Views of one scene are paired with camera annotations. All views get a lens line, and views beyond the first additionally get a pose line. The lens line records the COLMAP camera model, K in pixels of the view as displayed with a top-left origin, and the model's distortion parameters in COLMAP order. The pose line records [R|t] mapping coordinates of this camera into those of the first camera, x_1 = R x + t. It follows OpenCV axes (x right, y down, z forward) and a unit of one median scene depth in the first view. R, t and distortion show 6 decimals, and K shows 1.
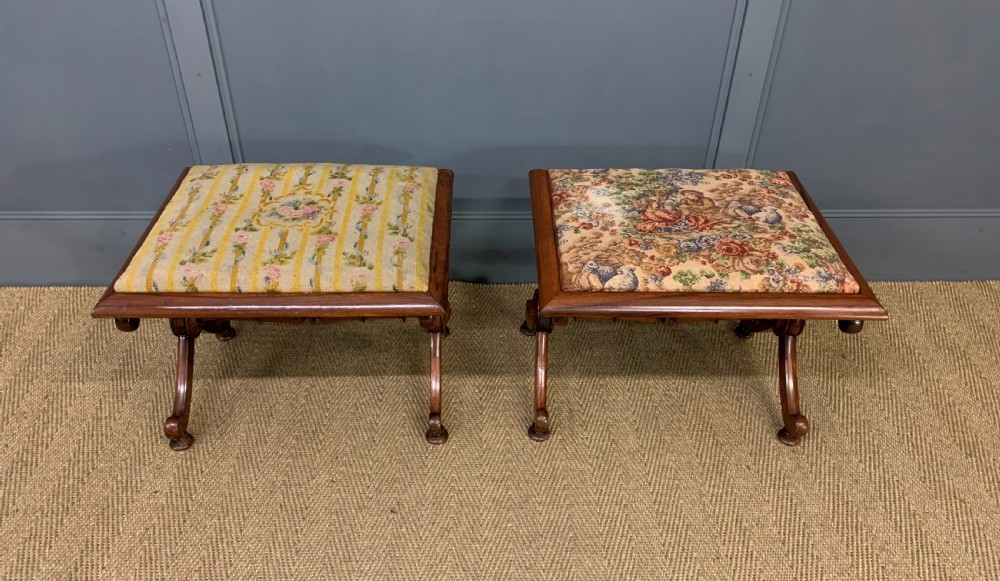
lens RADIAL K [[744.4, 0, 475.3], [0, 744.4, 336.3], [0, 0, 1]] dist [0.006332, 0.000305]
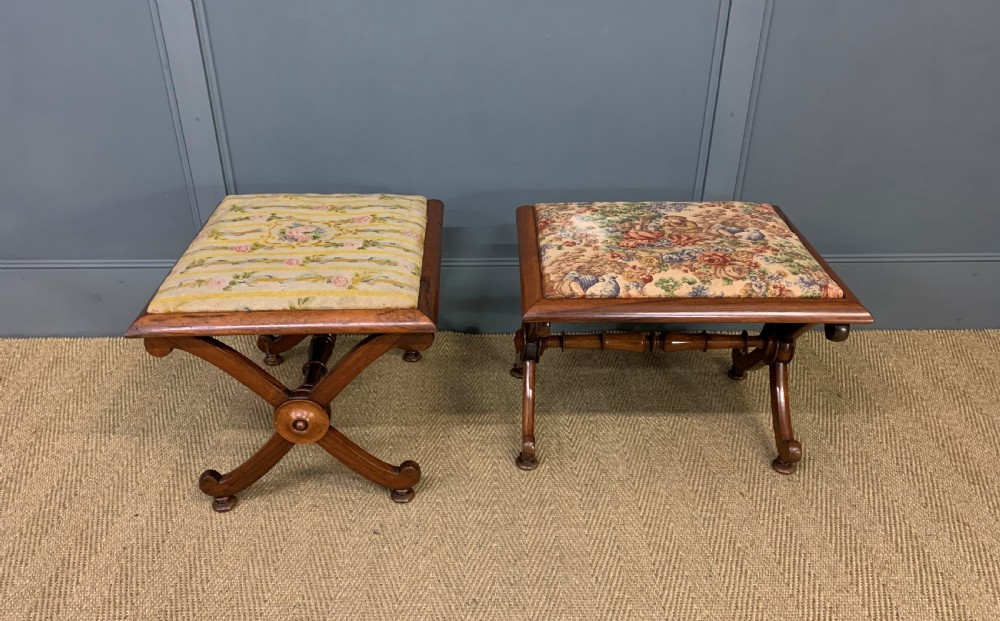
lens RADIAL K [[749.1, 0, 468.0], [0, 749.1, 390.2], [0, 0, 1]] dist [0.008333, -0.002108]
pose [[0.999768, -0.001900, -0.021468, 0.032239], [-0.000265, 0.994946, -0.100408, 0.147744], [0.021551, 0.100391, 0.994715, 0.005846]]
